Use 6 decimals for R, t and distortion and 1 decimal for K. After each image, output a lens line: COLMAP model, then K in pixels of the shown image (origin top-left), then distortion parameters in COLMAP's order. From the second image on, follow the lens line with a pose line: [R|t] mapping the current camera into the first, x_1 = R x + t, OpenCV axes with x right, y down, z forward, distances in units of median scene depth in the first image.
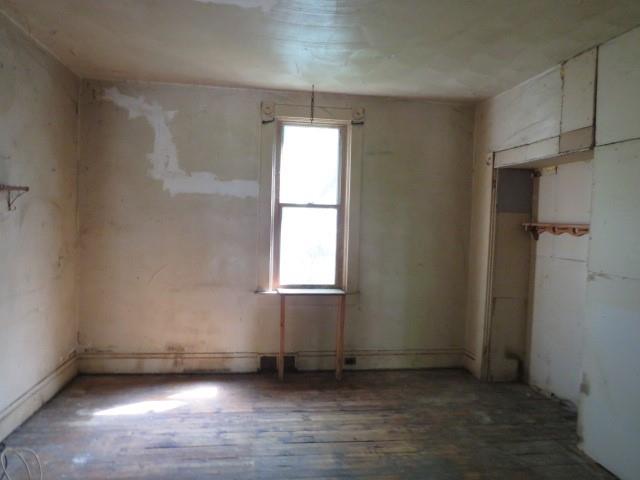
lens RADIAL K [[457.0, 0, 318.1], [0, 457.0, 240.4], [0, 0, 1]] dist [-0.022889, 0.008455]
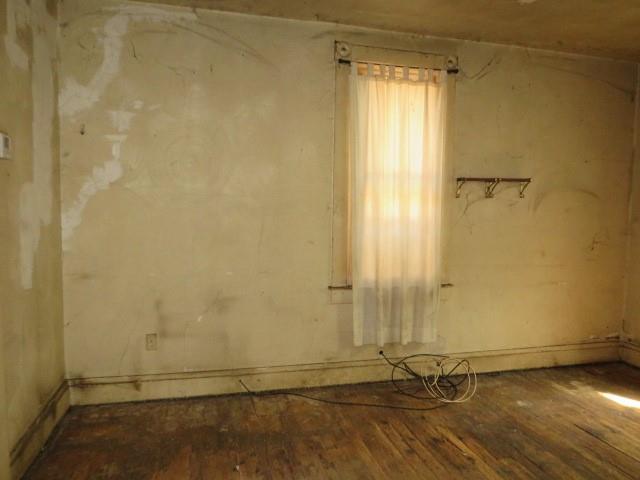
lens RADIAL K [[457.0, 0, 317.4], [0, 457.0, 240.2], [0, 0, 1]] dist [-0.022889, 0.008455]
pose [[0.063789, 0.019356, -0.997776, 0.541704], [-0.052333, 0.998501, 0.016024, 0.059281], [0.996590, 0.051195, 0.064706, 0.324706]]
